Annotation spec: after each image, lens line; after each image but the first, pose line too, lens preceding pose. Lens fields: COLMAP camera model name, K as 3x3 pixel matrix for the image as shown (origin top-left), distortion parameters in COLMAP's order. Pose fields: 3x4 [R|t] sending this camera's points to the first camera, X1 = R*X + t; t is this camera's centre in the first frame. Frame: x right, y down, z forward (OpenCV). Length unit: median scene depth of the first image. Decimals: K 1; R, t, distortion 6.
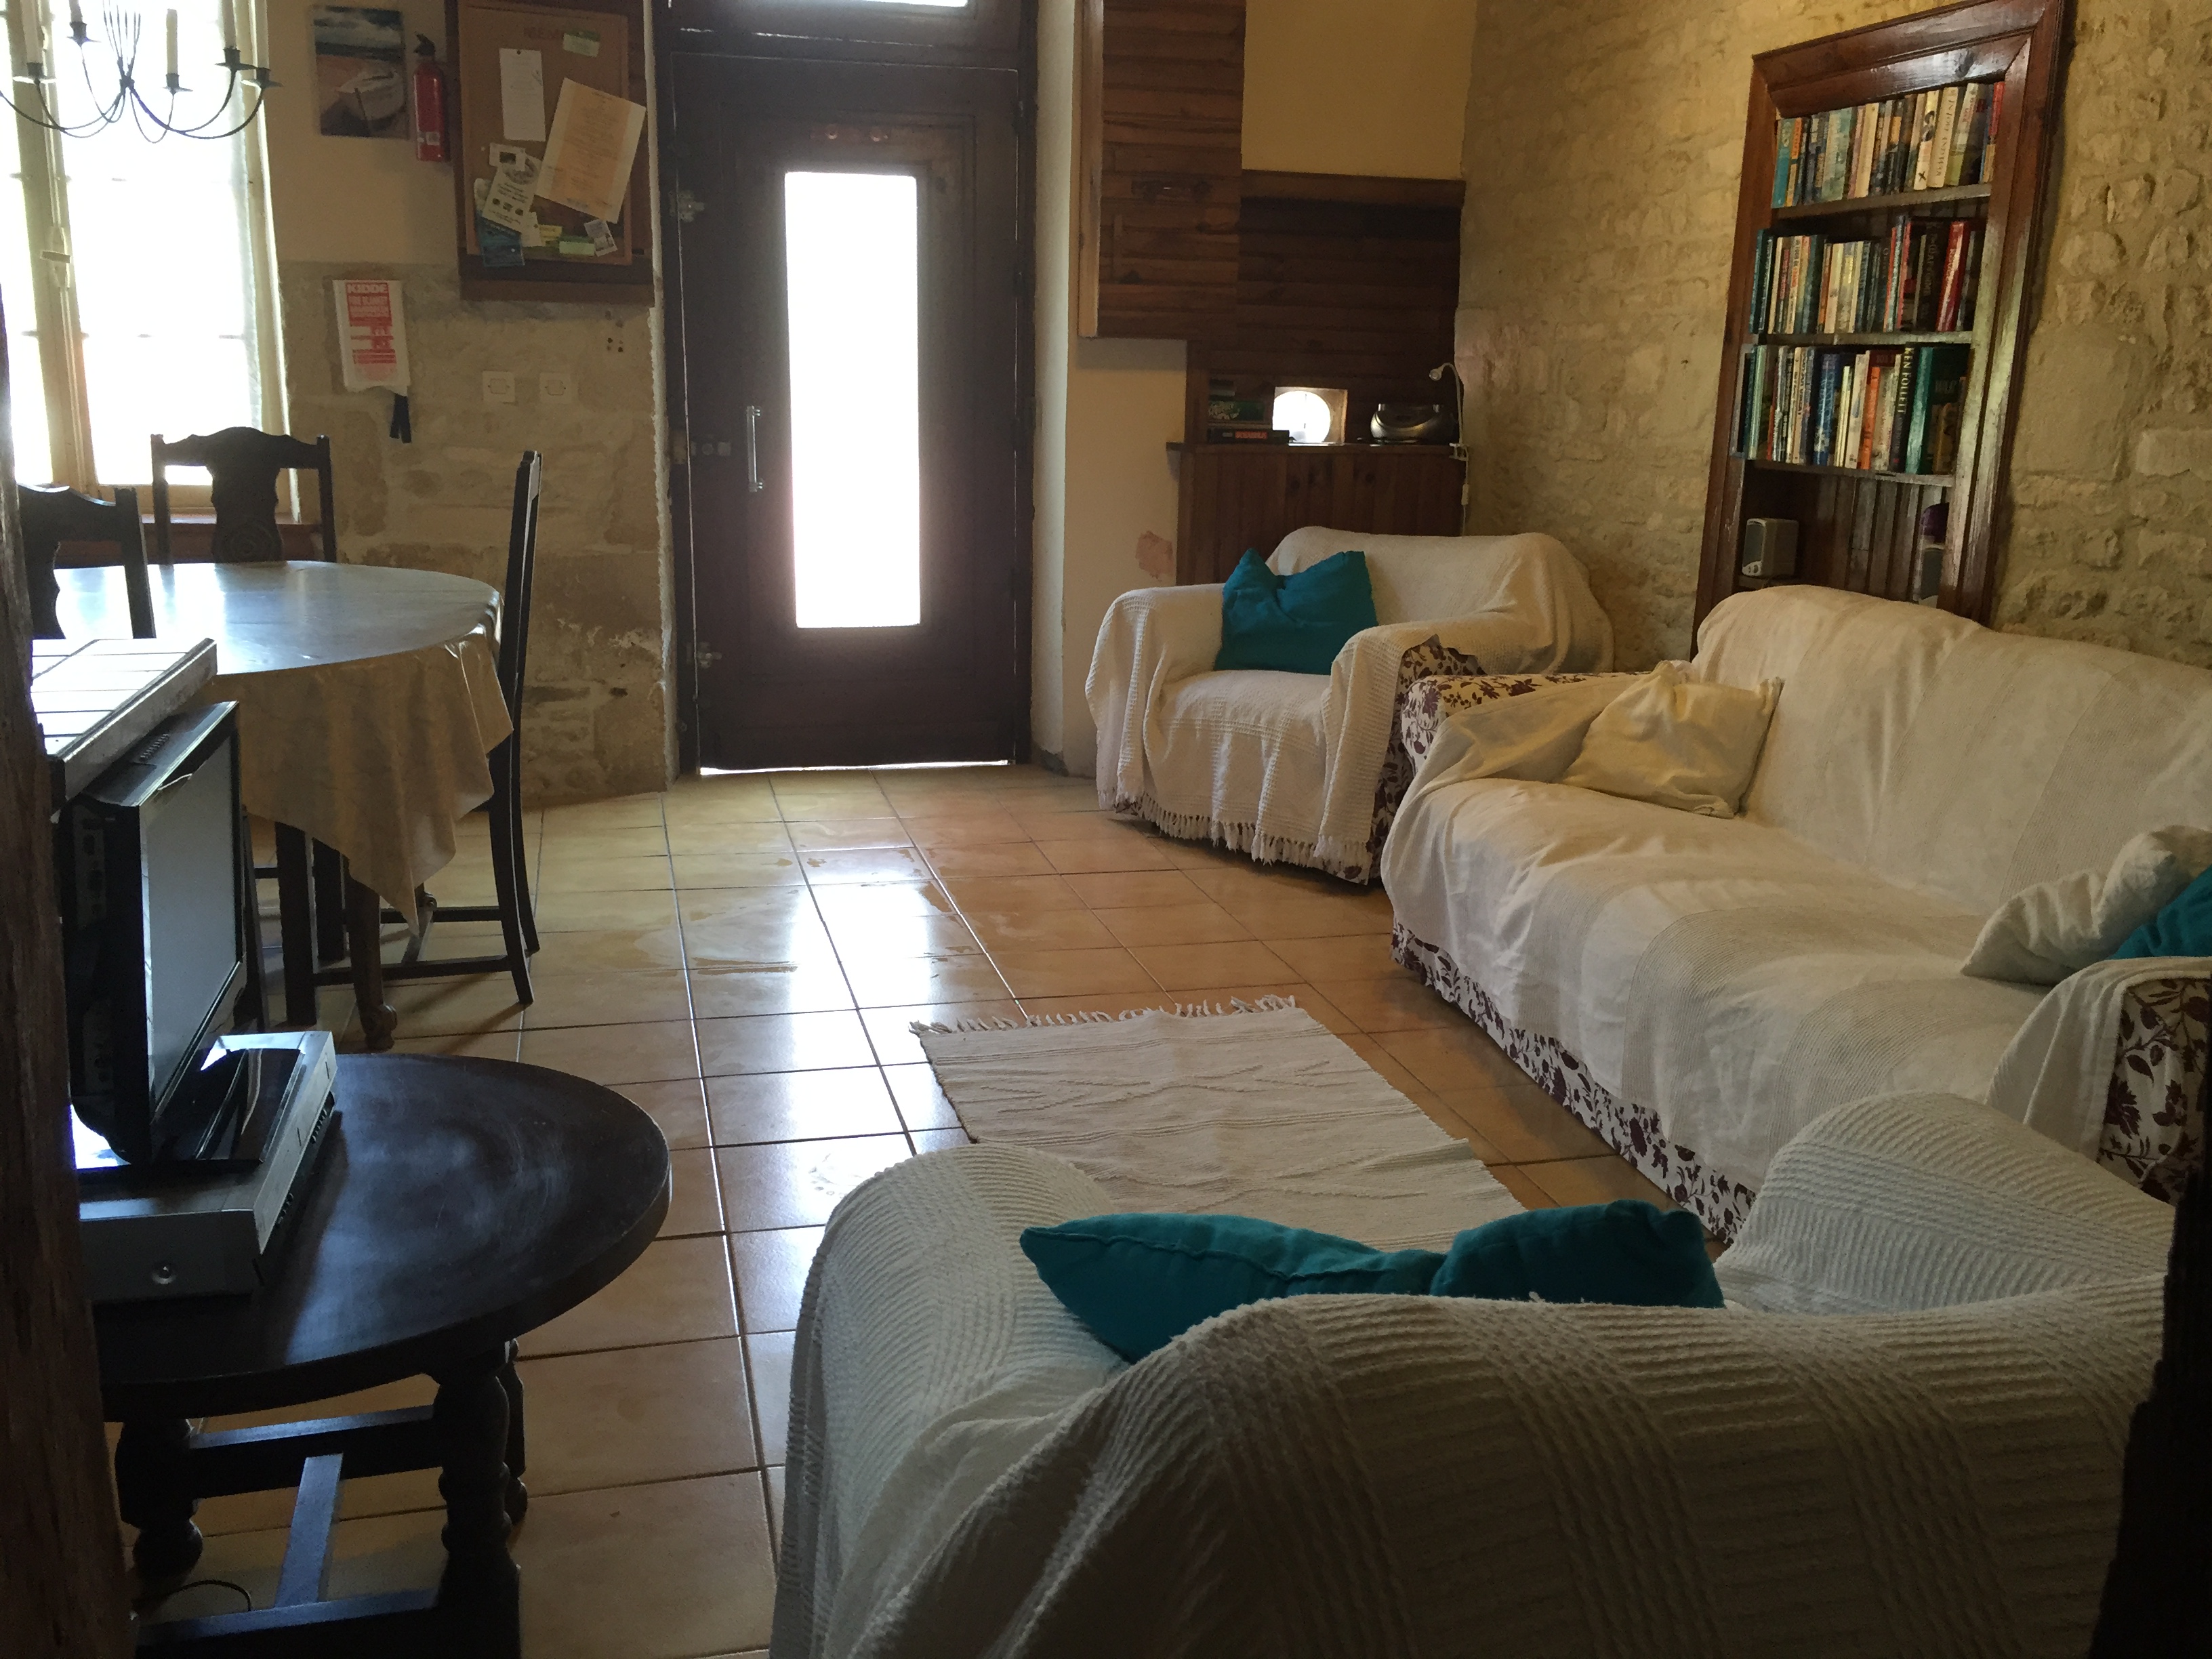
lens RADIAL K [[1905.5, 0, 1104.4], [0, 1905.5, 844.2], [0, 0, 1]] dist [0.084291, -0.129941]
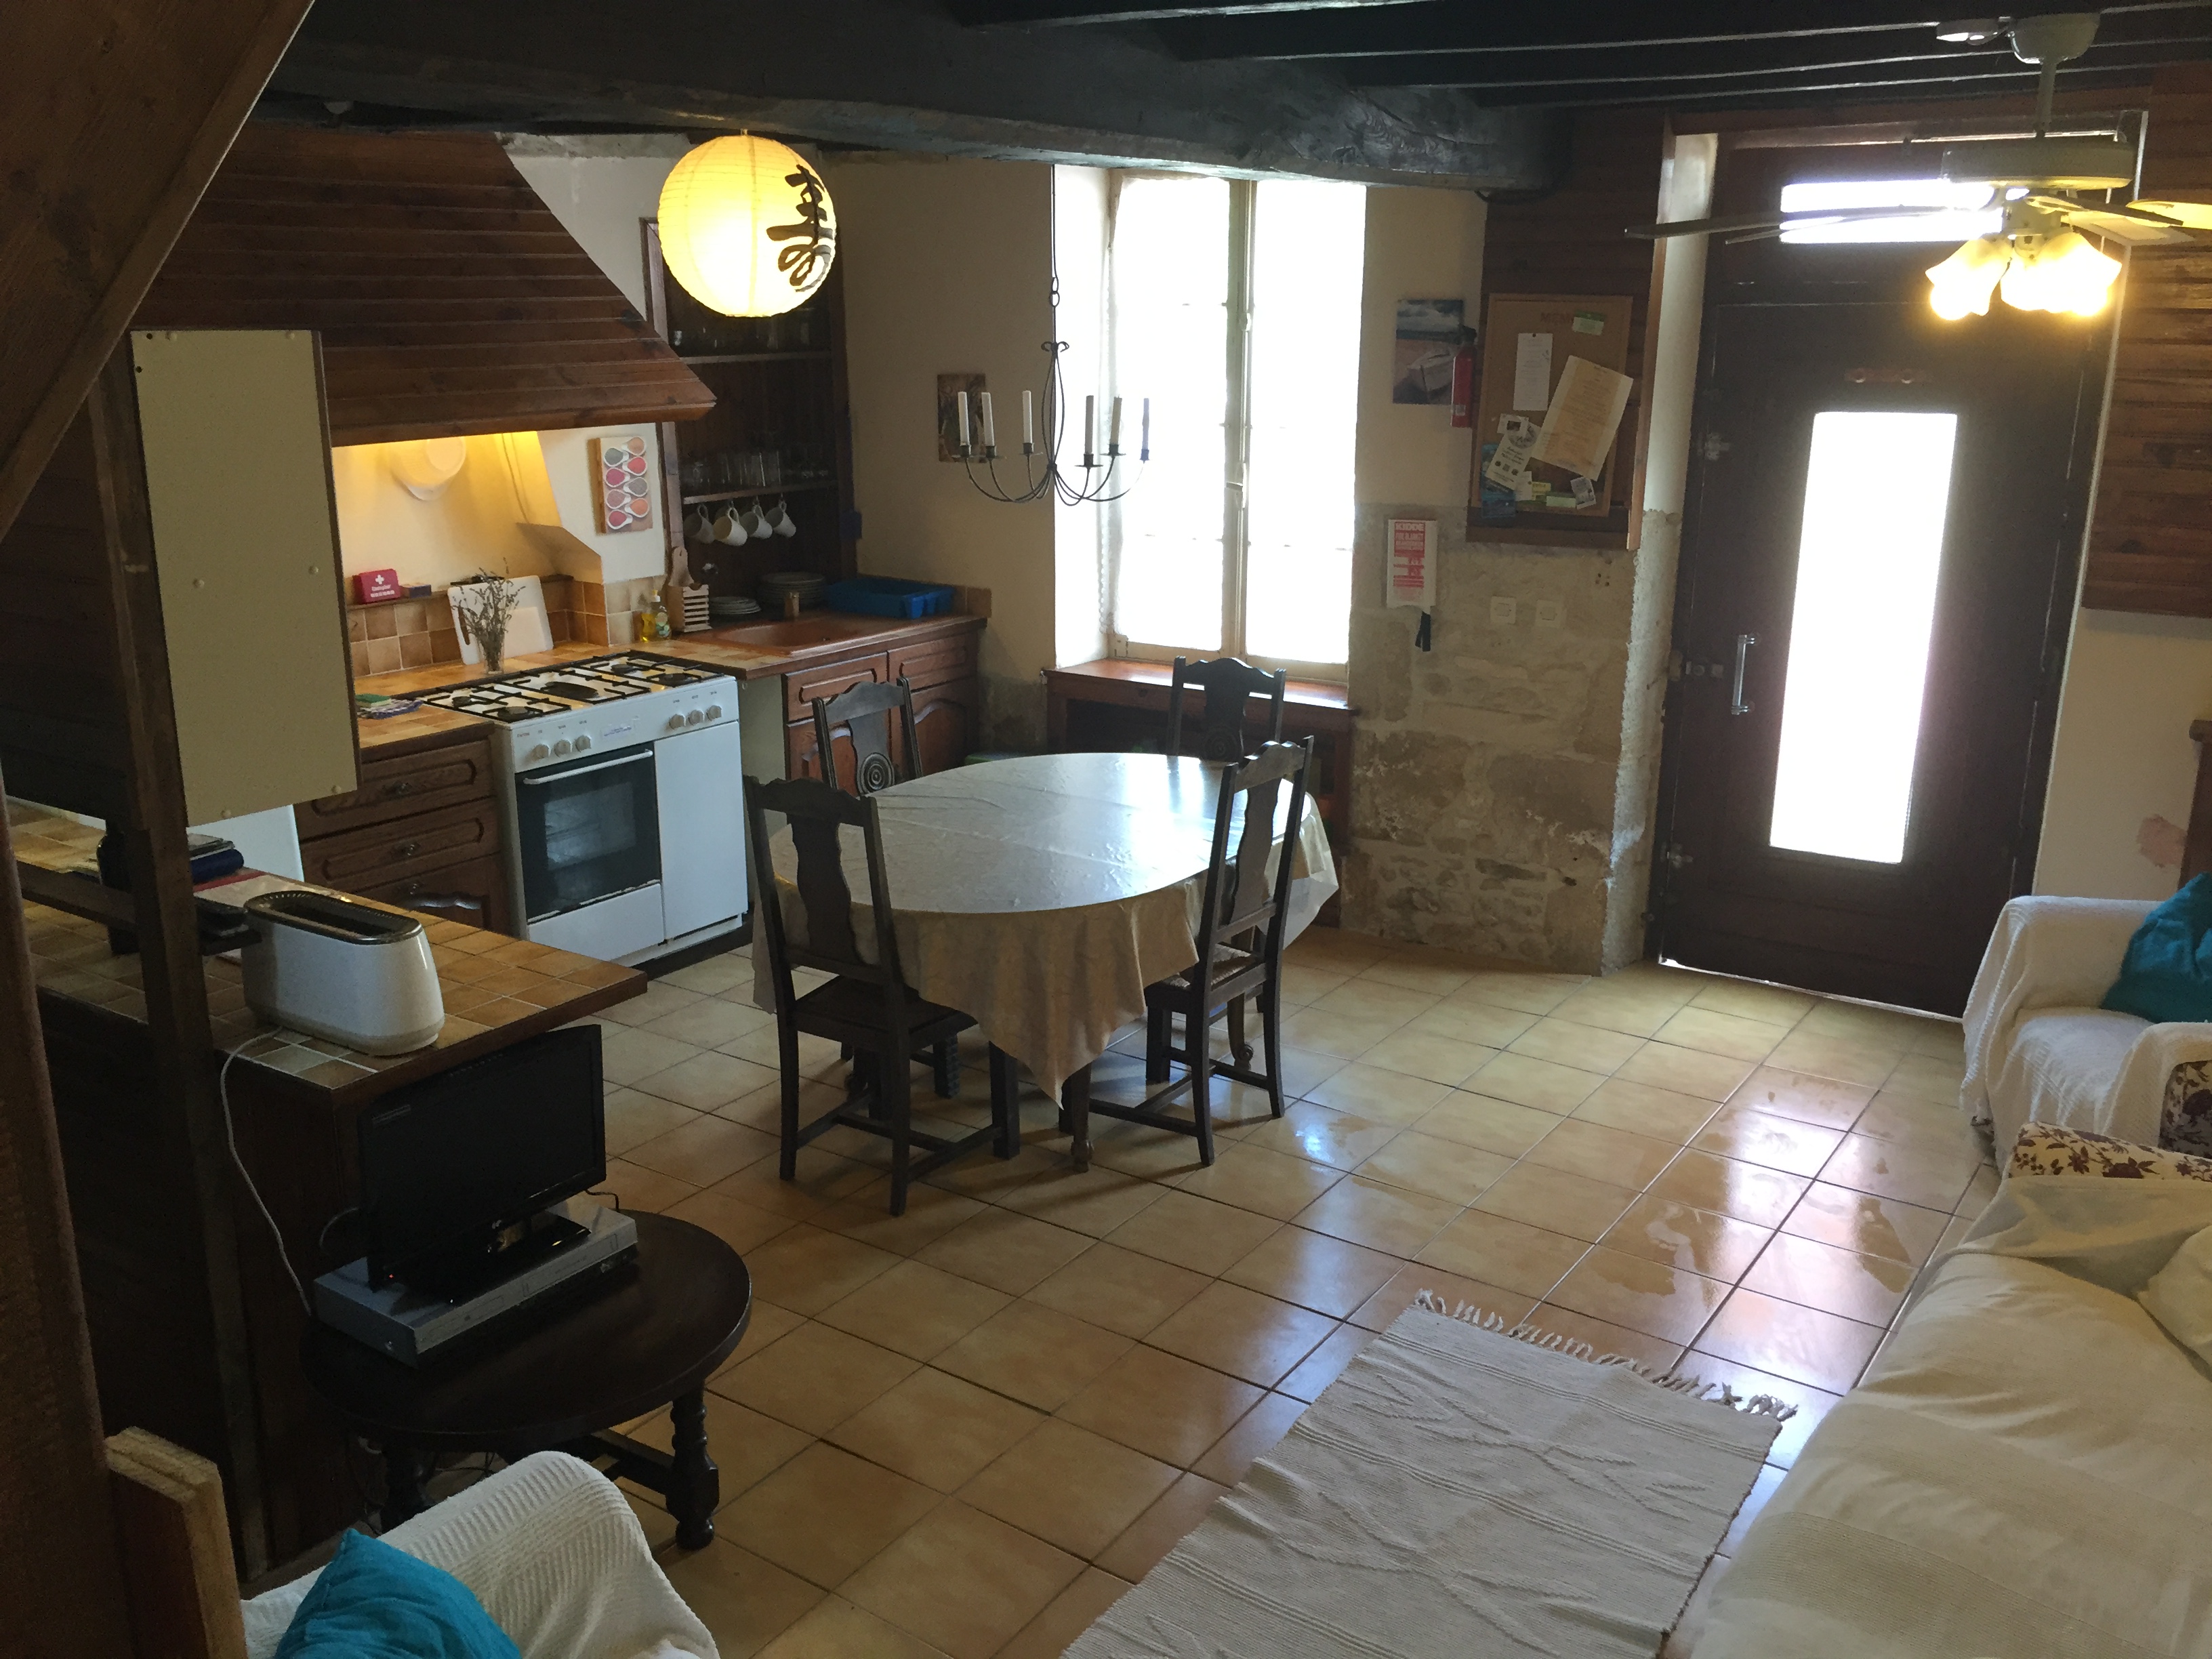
lens RADIAL K [[1905.5, 0, 1114.6], [0, 1905.5, 845.0], [0, 0, 1]] dist [0.084291, -0.129941]
pose [[0.659514, 0.190322, -0.727199, 0.415207], [-0.169494, 0.980154, 0.102807, -0.188424], [0.732334, 0.055453, 0.678684, 0.062539]]
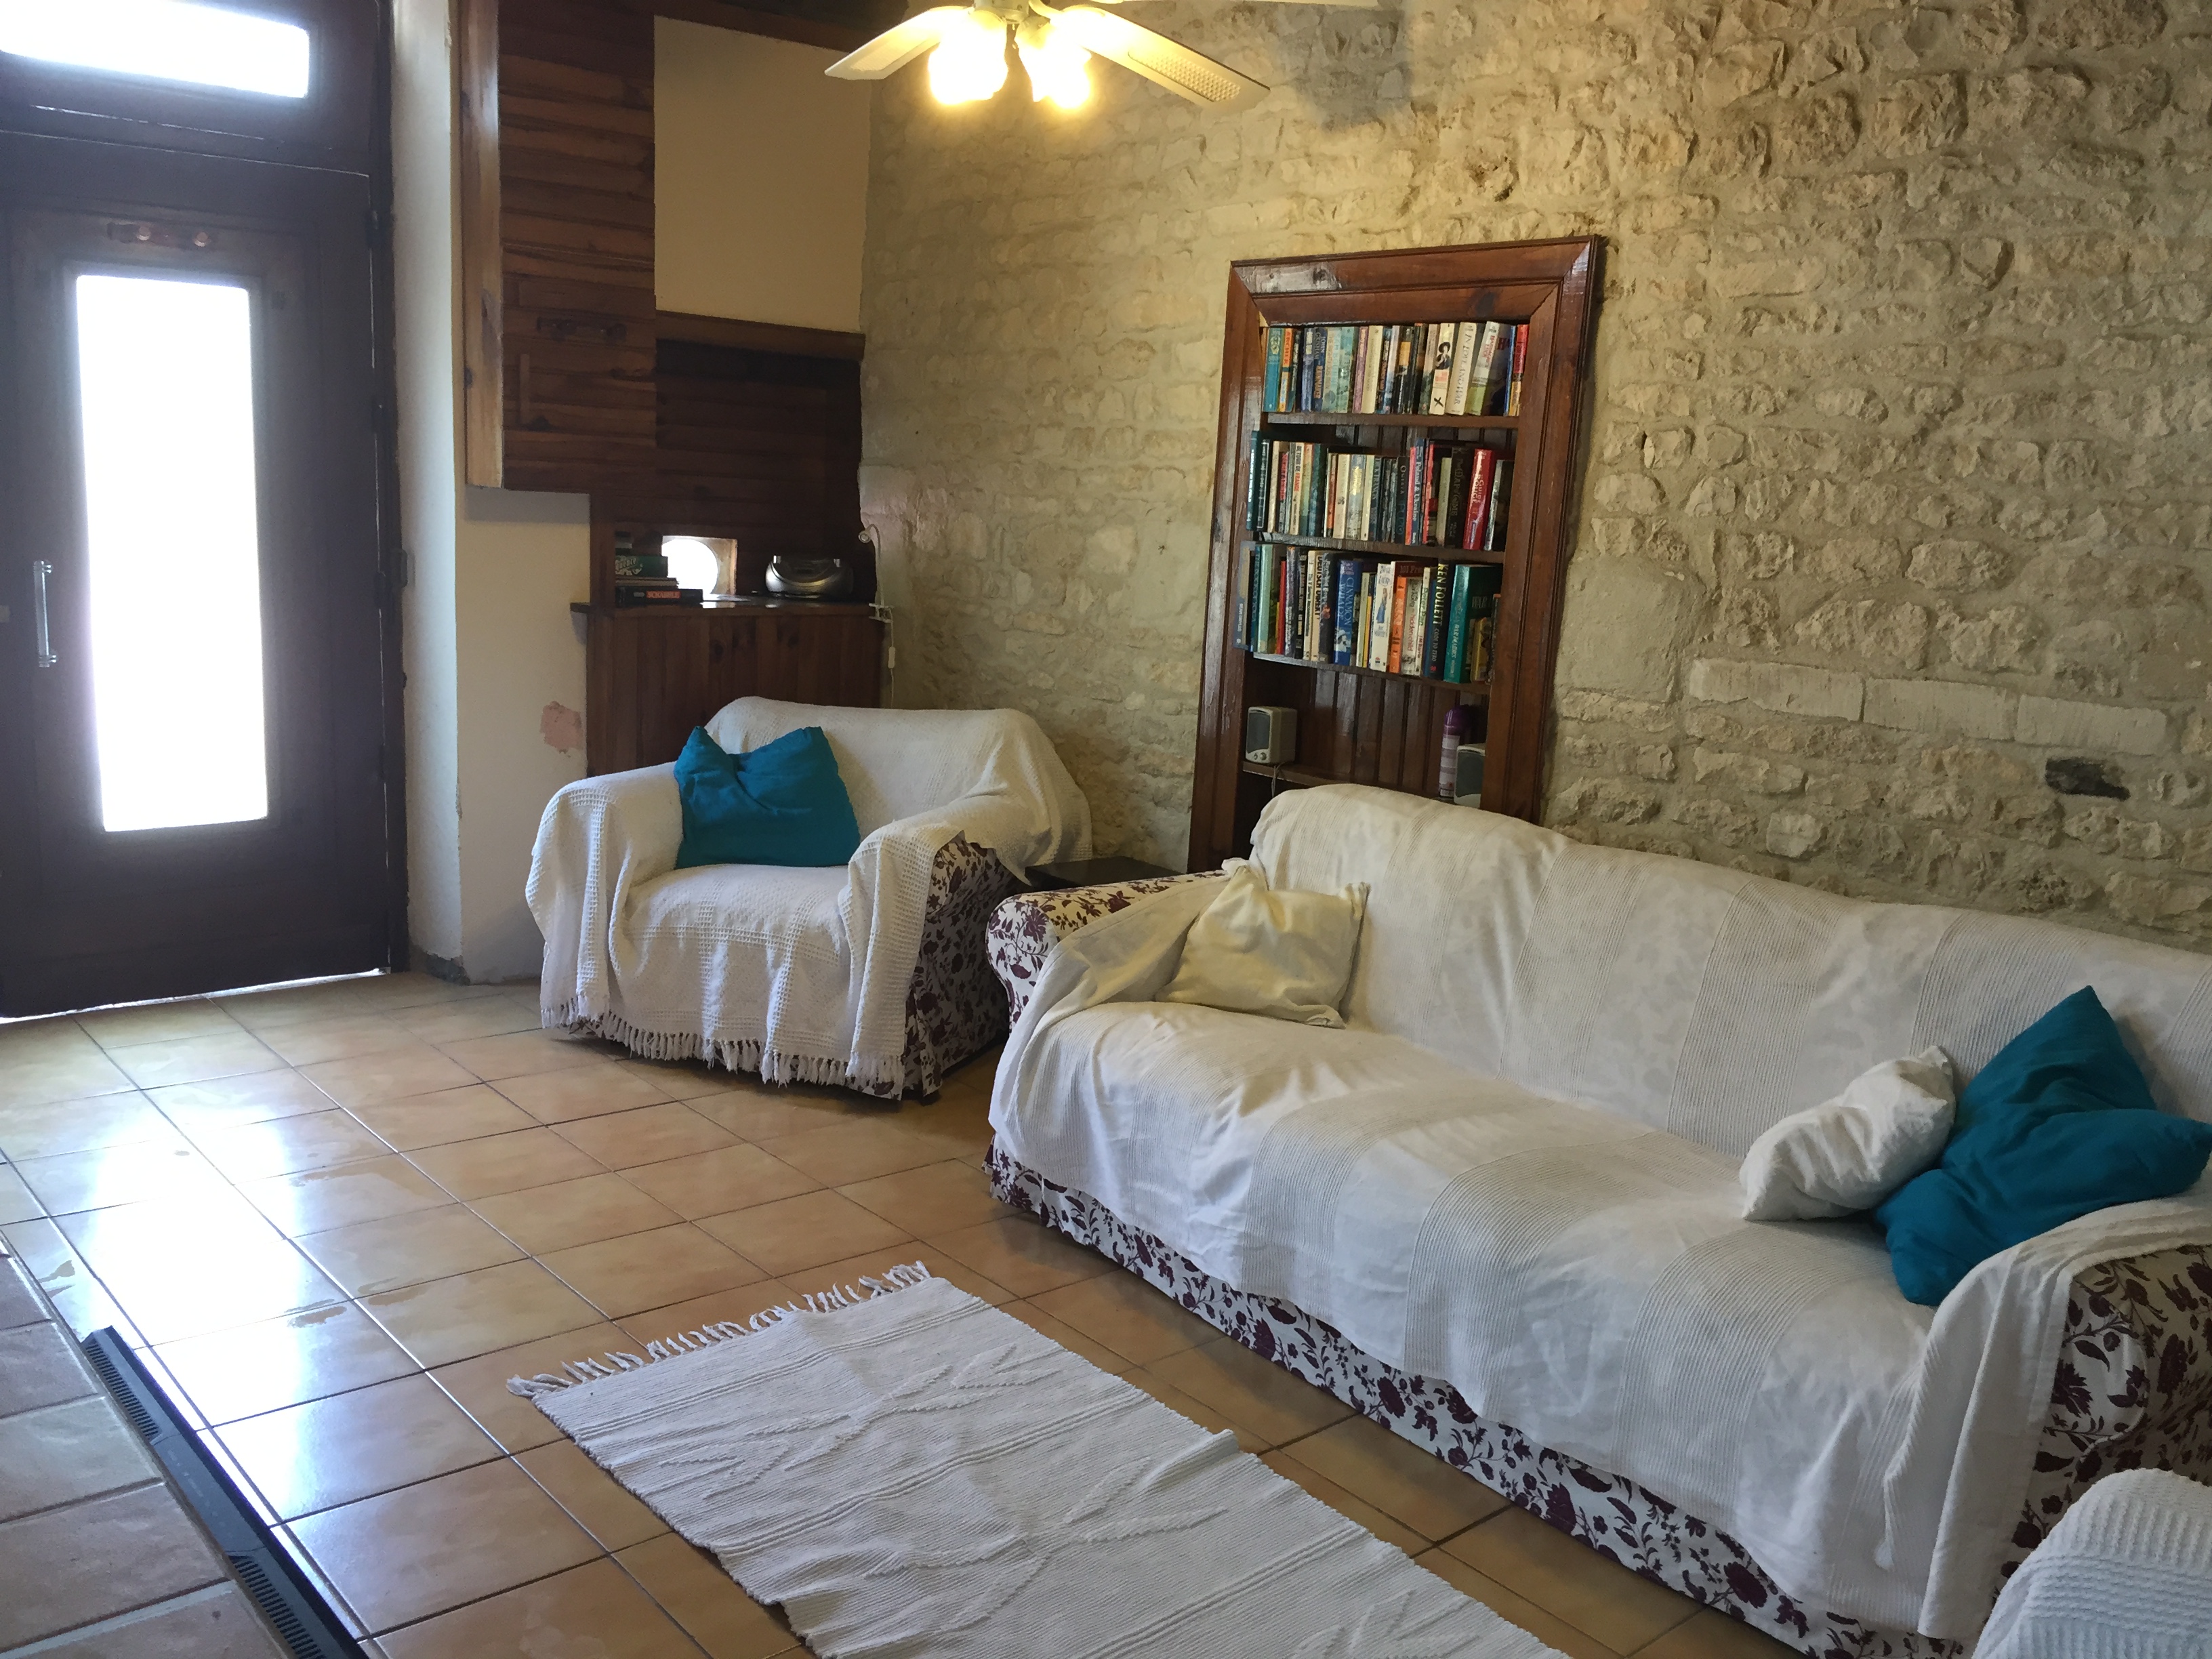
lens RADIAL K [[1905.5, 0, 1105.4], [0, 1905.5, 847.0], [0, 0, 1]] dist [0.084291, -0.129941]
pose [[0.897712, -0.057122, 0.436865, -0.163700], [0.071490, 0.997305, -0.016505, -0.075199], [-0.434745, 0.046048, 0.899376, 0.111362]]
